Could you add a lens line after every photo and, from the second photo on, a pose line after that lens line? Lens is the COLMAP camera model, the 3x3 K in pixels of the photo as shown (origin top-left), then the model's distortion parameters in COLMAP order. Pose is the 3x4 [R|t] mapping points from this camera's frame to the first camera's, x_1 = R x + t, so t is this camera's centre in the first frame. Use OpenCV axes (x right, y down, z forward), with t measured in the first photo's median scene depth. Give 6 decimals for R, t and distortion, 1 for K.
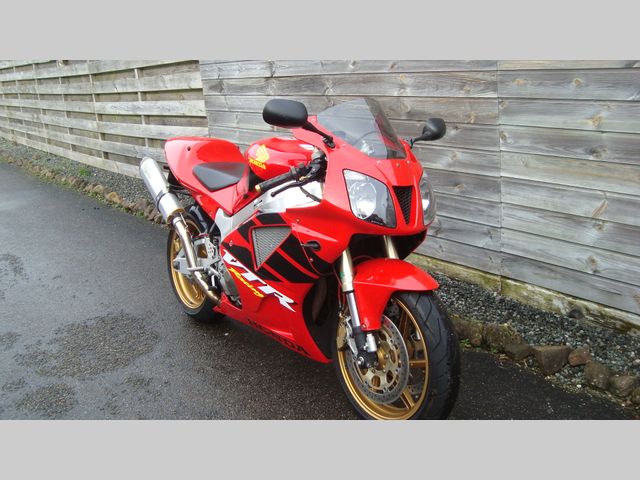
lens RADIAL K [[627.6, 0, 320.0], [0, 627.6, 240.0], [0, 0, 1]] dist [-0.232602, 0.285018]
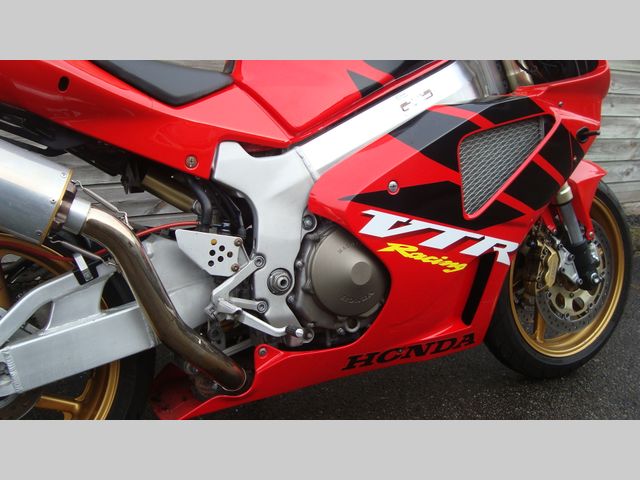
lens RADIAL K [[627.6, 0, 320.0], [0, 627.6, 240.0], [0, 0, 1]] dist [-0.232602, 0.285018]
pose [[0.135243, -0.145417, 0.980083, -0.613802], [0.244443, 0.963492, 0.109225, -0.021700], [-0.960186, 0.224802, 0.165851, 0.989136]]
